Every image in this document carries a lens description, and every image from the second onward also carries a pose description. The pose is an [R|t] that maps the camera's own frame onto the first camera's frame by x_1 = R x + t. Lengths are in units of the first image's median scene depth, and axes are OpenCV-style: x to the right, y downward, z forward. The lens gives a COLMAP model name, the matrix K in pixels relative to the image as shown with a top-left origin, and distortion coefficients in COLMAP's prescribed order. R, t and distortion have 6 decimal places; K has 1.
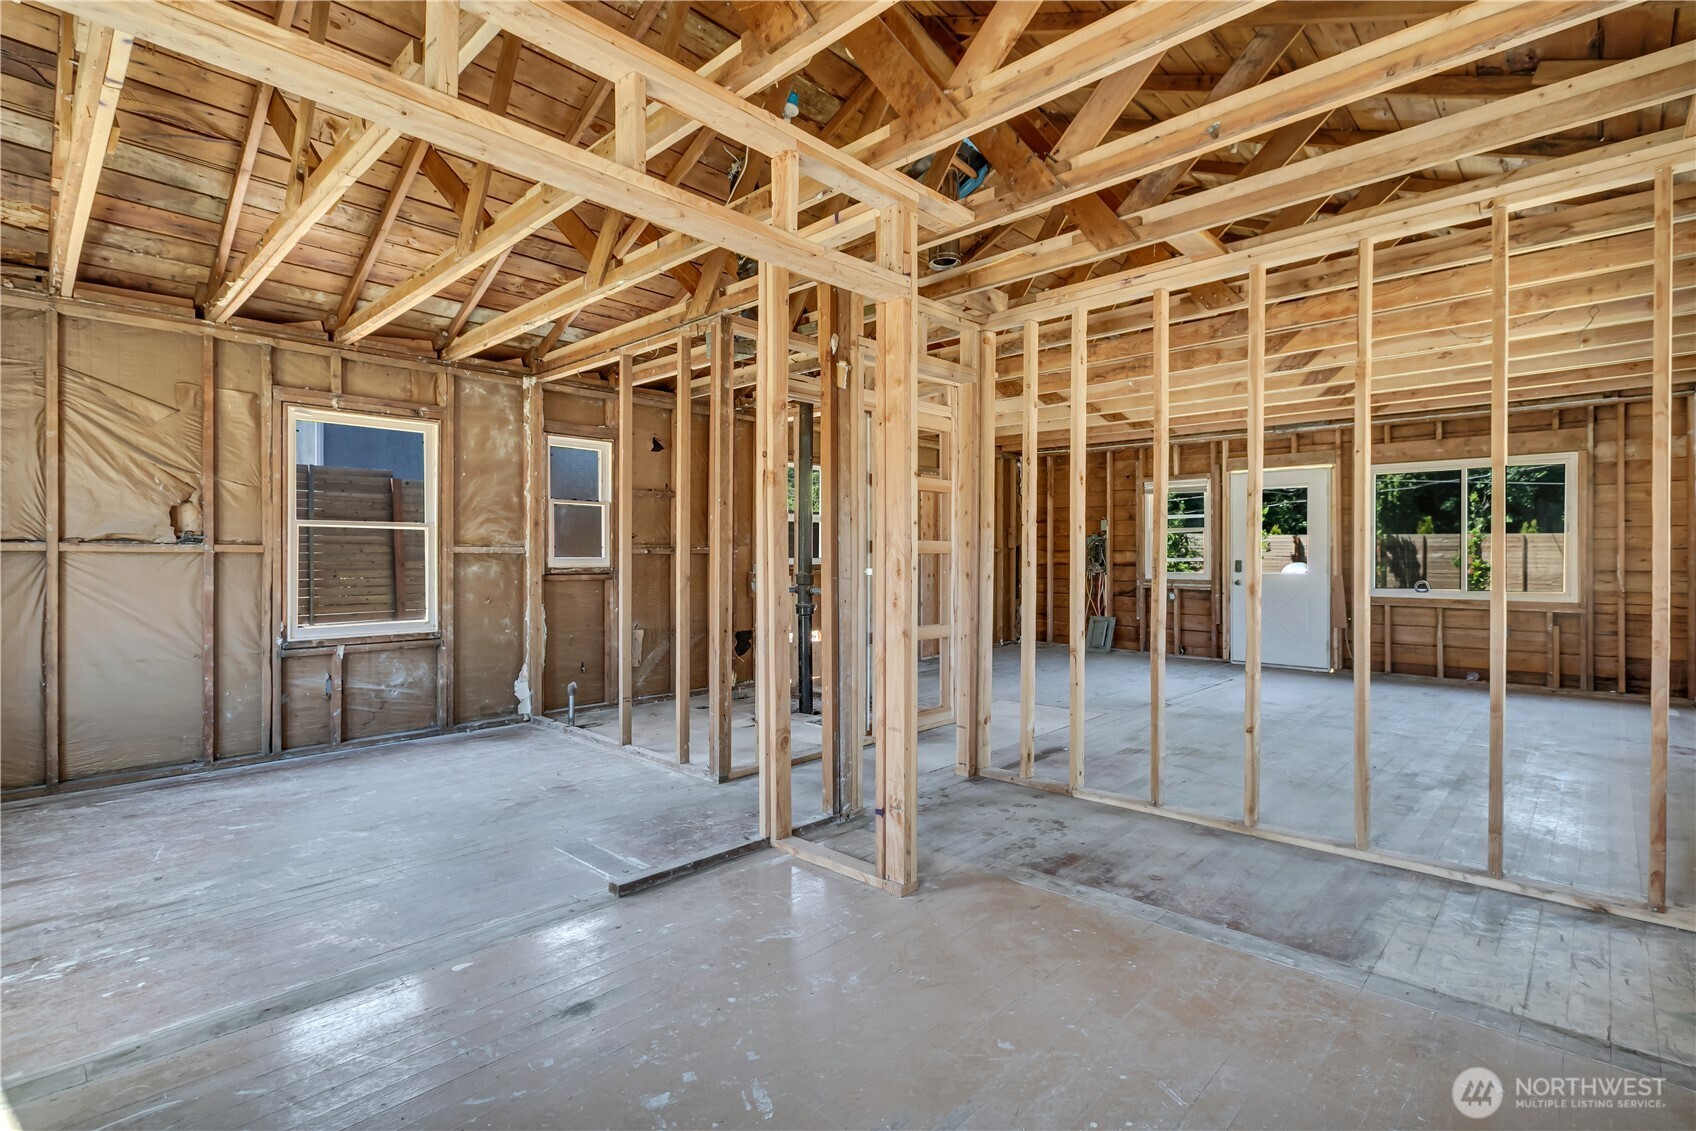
lens RADIAL K [[795.1, 0, 851.5], [0, 795.1, 556.6], [0, 0, 1]] dist [0.001973, -0.001575]
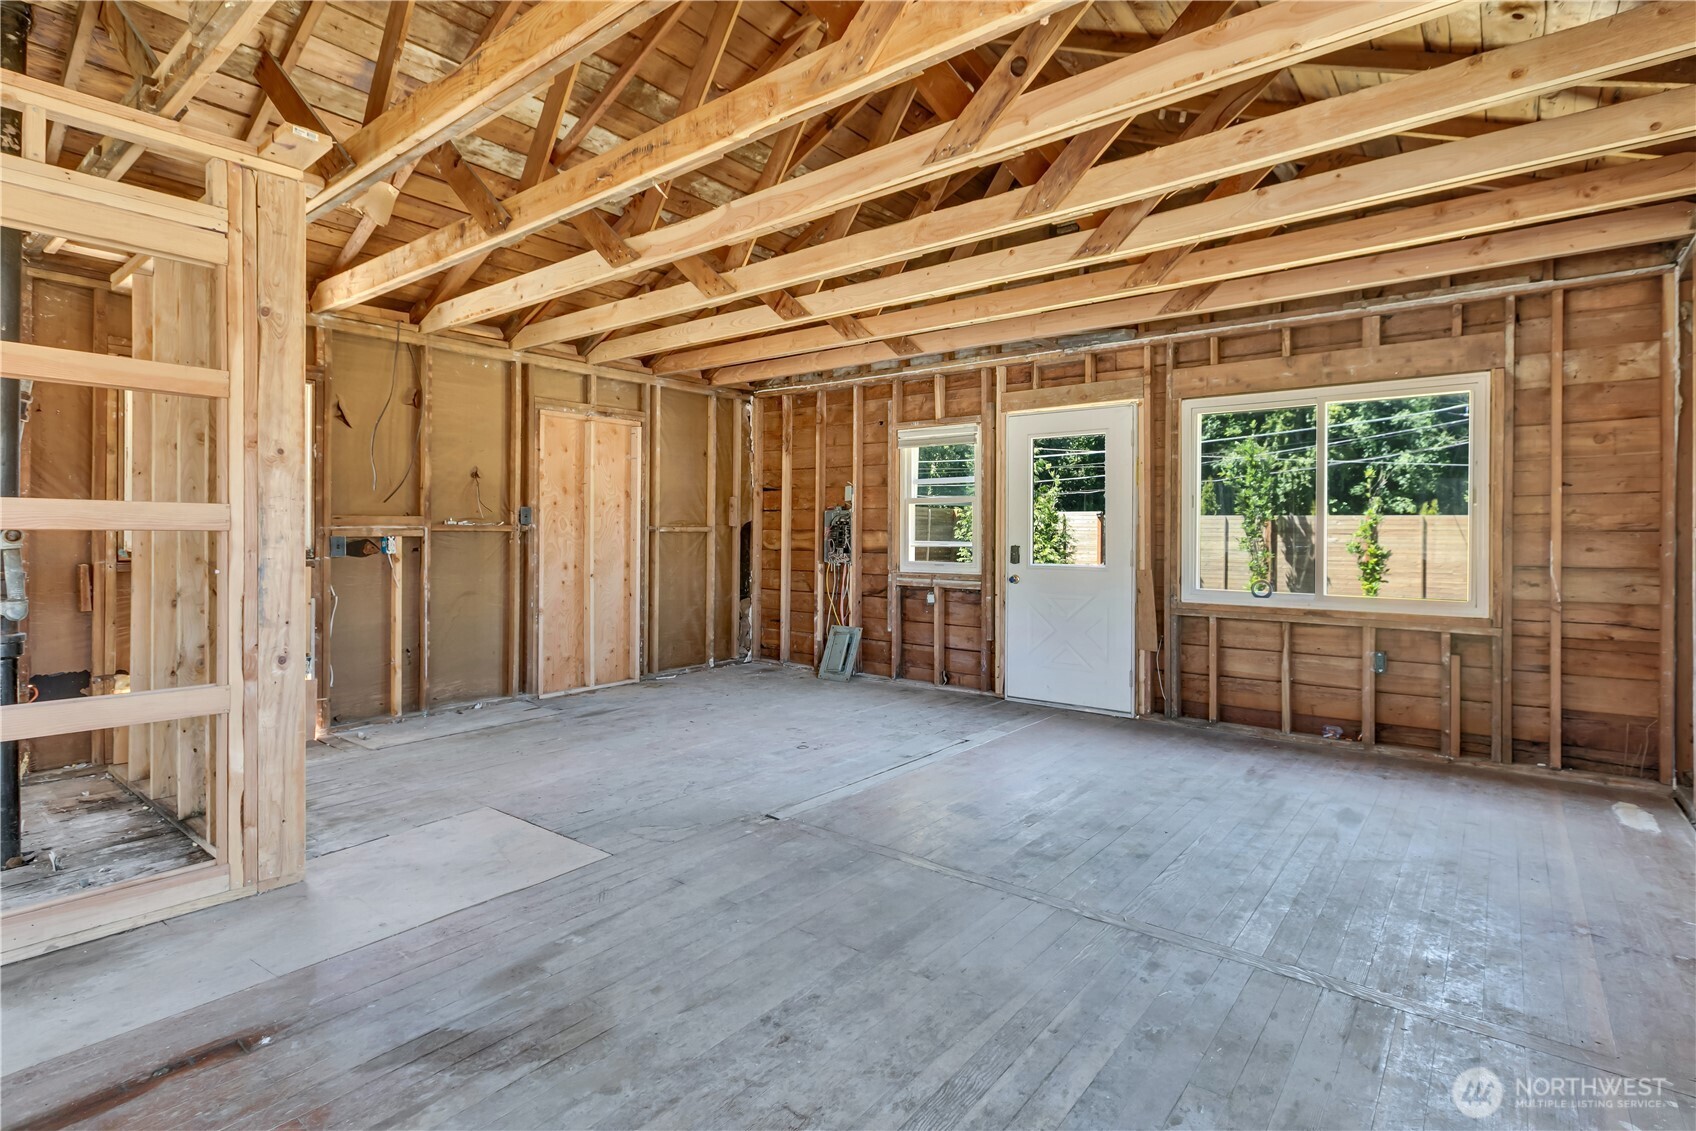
lens RADIAL K [[824.9, 0, 857.3], [0, 824.9, 539.7], [0, 0, 1]] dist [0.000289, 0.001038]
pose [[0.995426, 0.005109, 0.095399, 0.334471], [-0.005269, 0.999985, 0.001424, -0.000796], [-0.095390, -0.001920, 0.995438, 0.375995]]
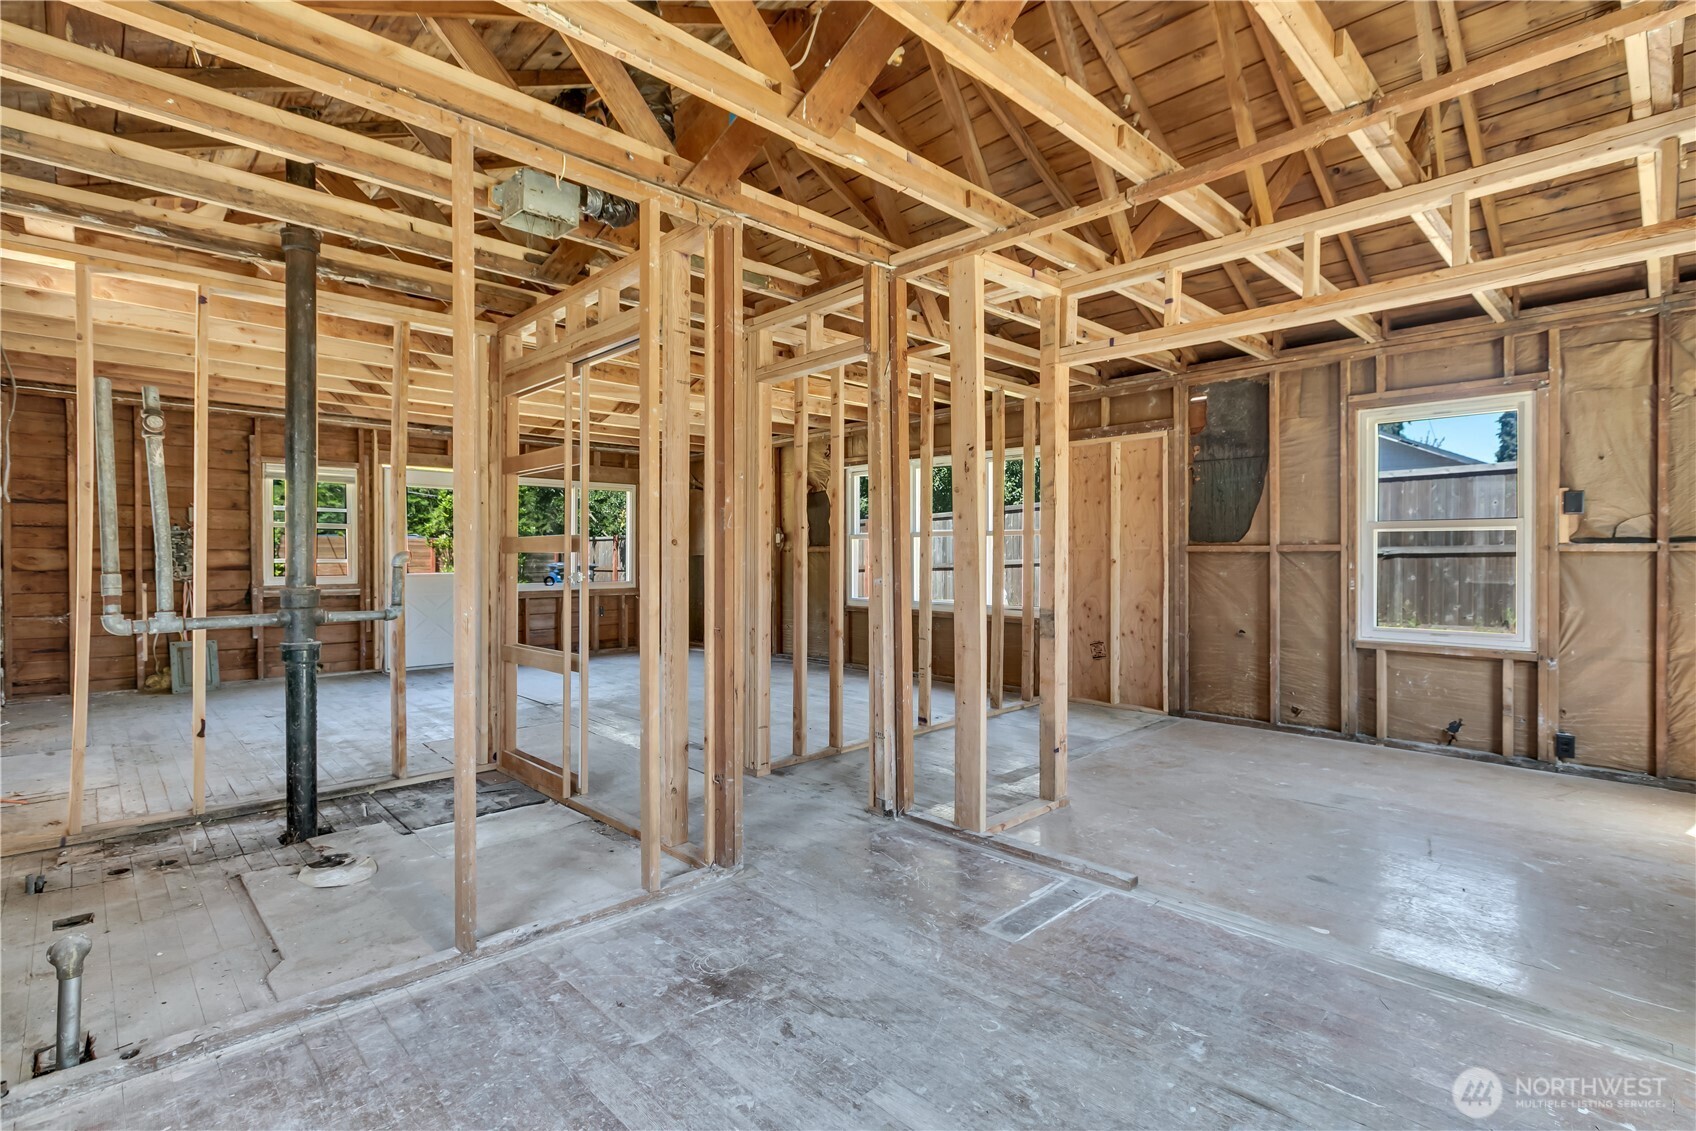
lens RADIAL K [[795.1, 0, 851.5], [0, 795.1, 556.6], [0, 0, 1]] dist [0.001973, -0.001575]
pose [[0.049681, -0.001822, 0.998763, -0.488149], [0.003463, 0.999993, 0.001652, -0.000132], [-0.998759, 0.003377, 0.049687, 0.481367]]
